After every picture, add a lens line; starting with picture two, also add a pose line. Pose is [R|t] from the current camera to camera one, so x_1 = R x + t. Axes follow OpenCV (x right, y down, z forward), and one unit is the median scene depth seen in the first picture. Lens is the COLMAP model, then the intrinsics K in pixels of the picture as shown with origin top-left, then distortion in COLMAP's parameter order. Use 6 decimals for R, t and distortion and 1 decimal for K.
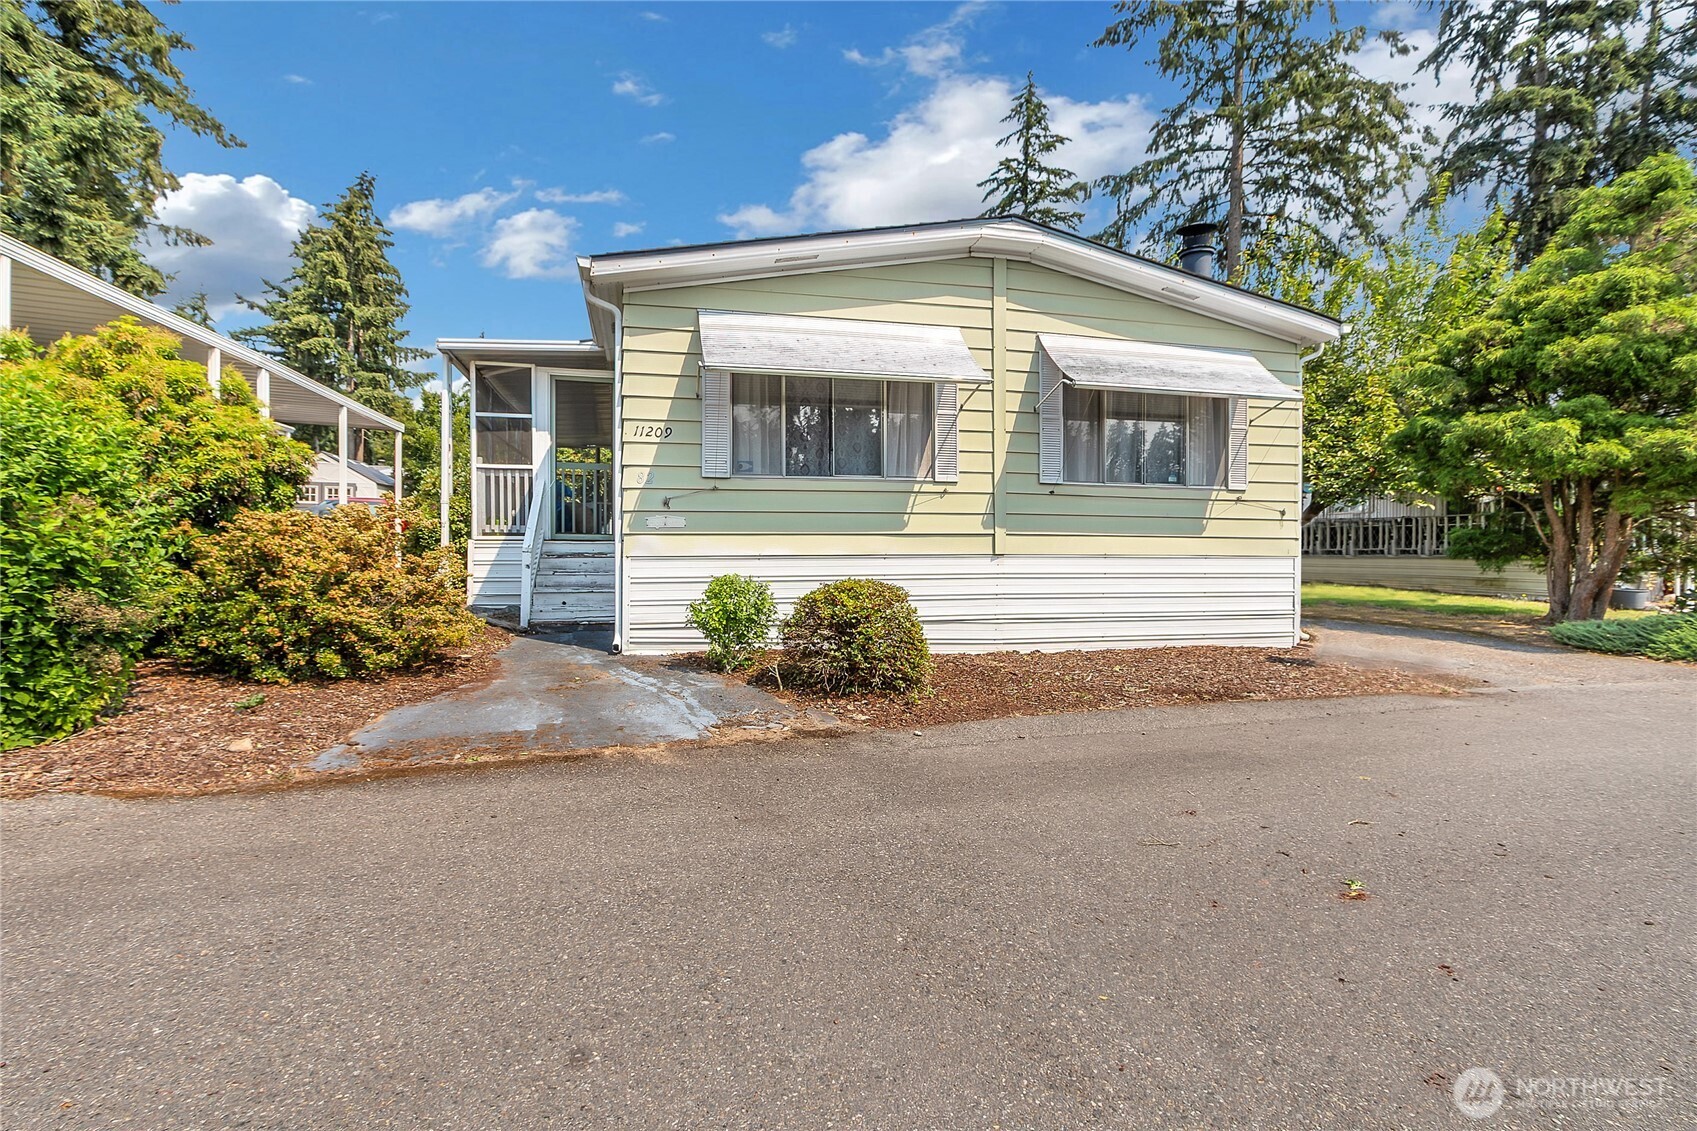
lens RADIAL K [[789.3, 0, 841.7], [0, 789.3, 558.7], [0, 0, 1]] dist [0.001466, -0.000010]
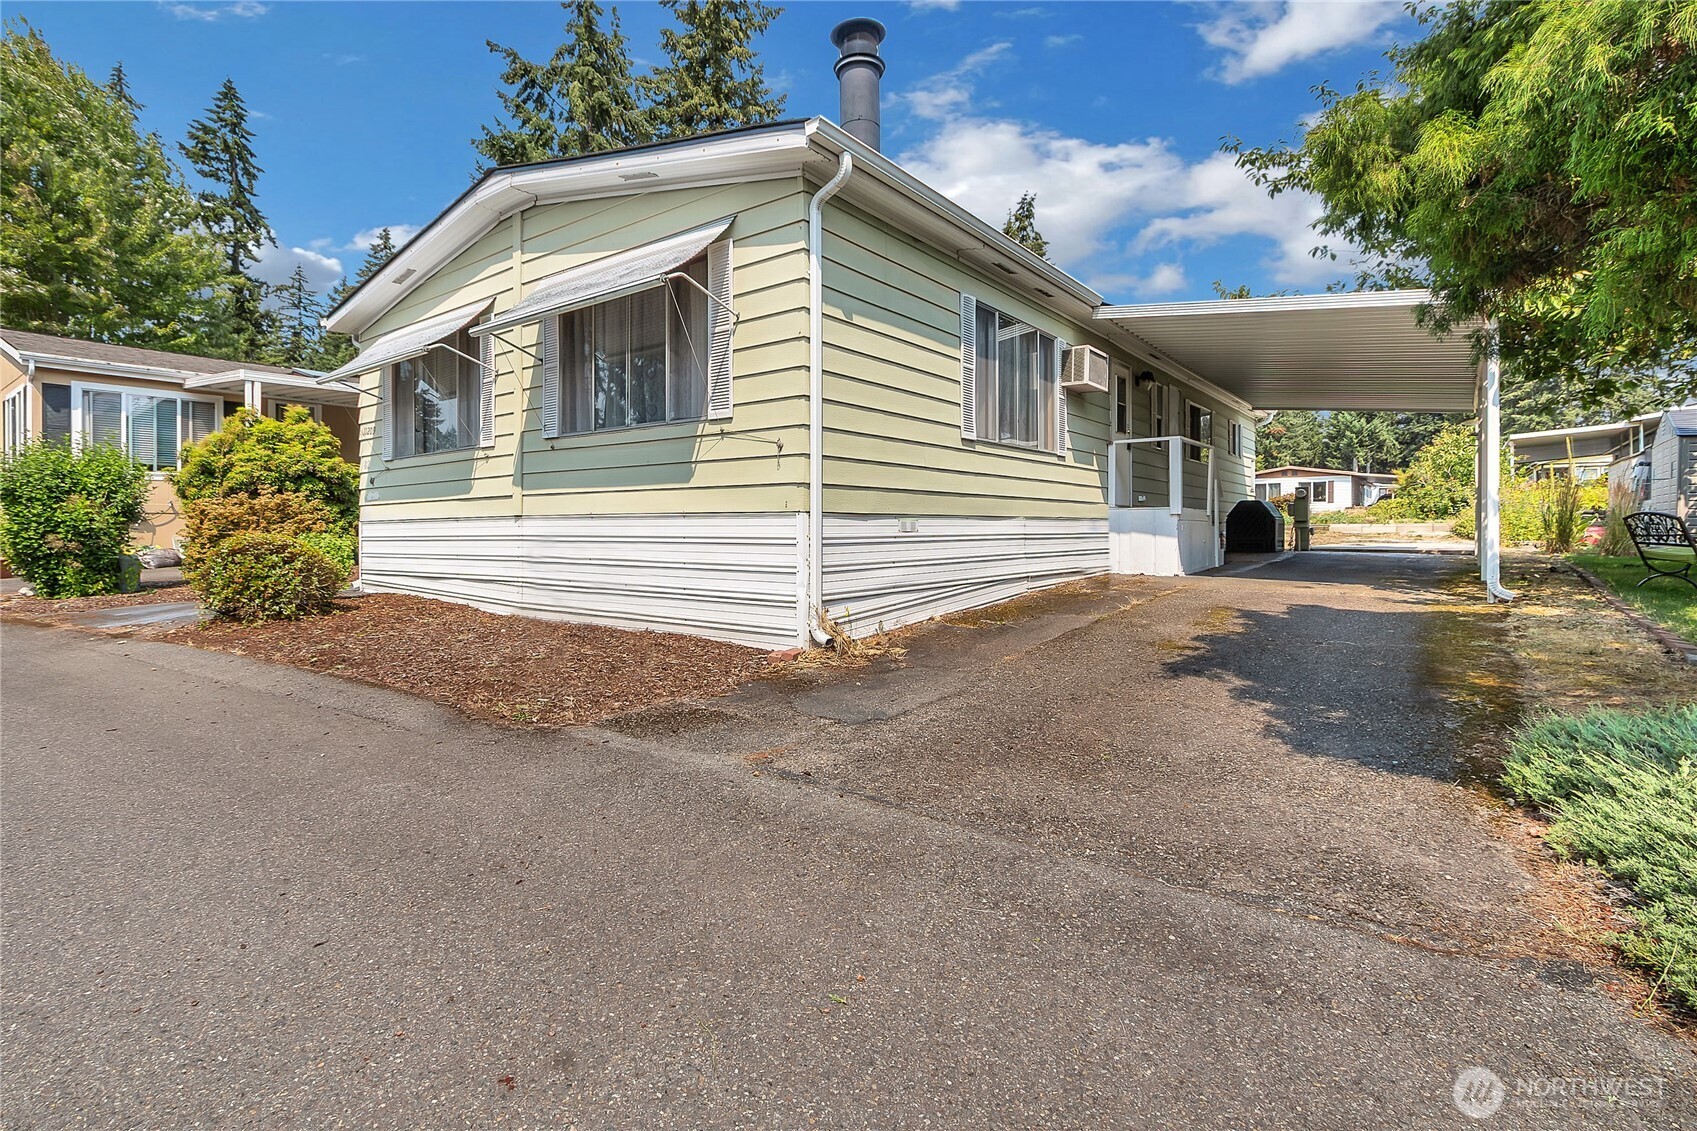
lens RADIAL K [[789.3, 0, 821.6], [0, 789.3, 529.6], [0, 0, 1]] dist [0.001466, -0.000010]
pose [[0.626574, -0.000686, -0.779362, 1.177064], [0.009463, 0.999933, 0.006728, 0.008311], [0.779304, -0.011591, 0.626538, 0.668855]]
